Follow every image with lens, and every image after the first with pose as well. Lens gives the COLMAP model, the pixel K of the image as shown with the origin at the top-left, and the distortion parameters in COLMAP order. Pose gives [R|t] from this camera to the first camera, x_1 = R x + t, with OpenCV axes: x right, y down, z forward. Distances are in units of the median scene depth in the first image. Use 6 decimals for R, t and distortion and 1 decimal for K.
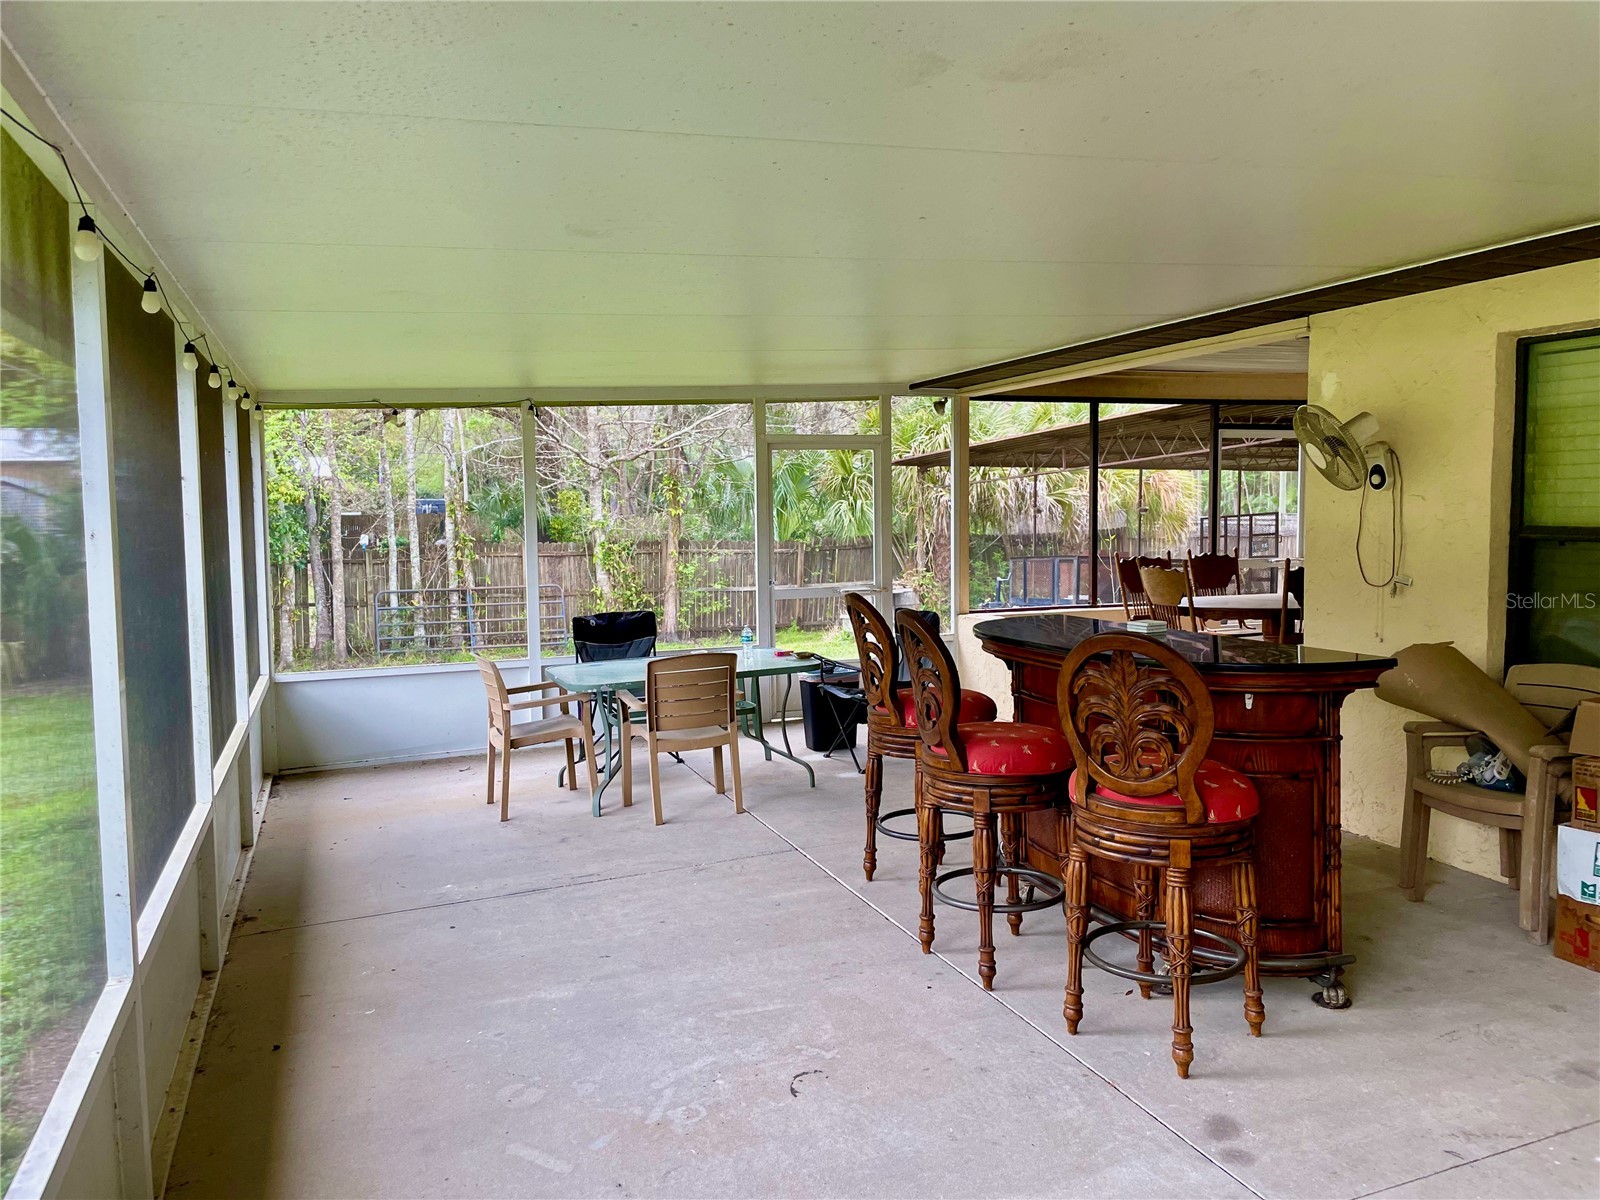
lens RADIAL K [[1225.1, 0, 797.2], [0, 1225.1, 604.3], [0, 0, 1]] dist [0.046506, -0.055598]
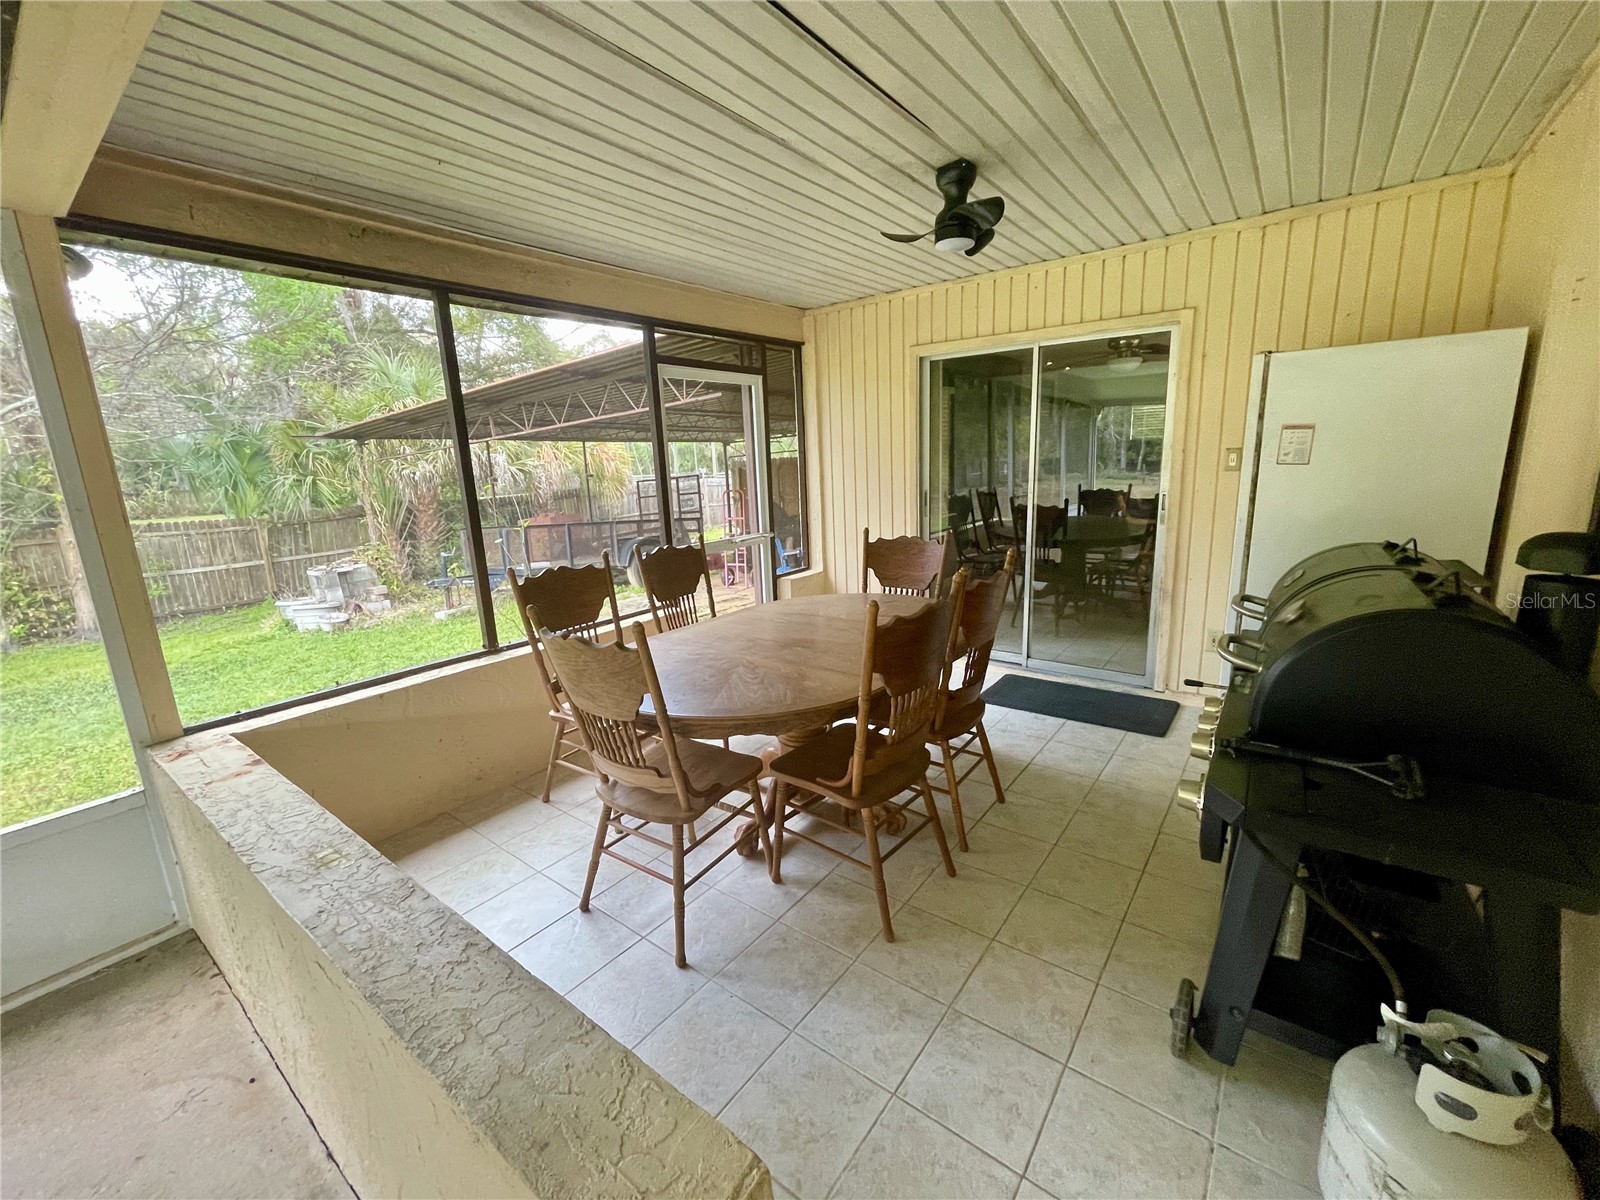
lens RADIAL K [[650.9, 0, 804.4], [0, 650.9, 592.8], [0, 0, 1]] dist [-0.001897, 0.000187]
pose [[0.840146, -0.132394, 0.525954, 0.096896], [0.074435, 0.988719, 0.129980, -0.027380], [-0.537229, -0.070053, 0.840522, 0.306639]]
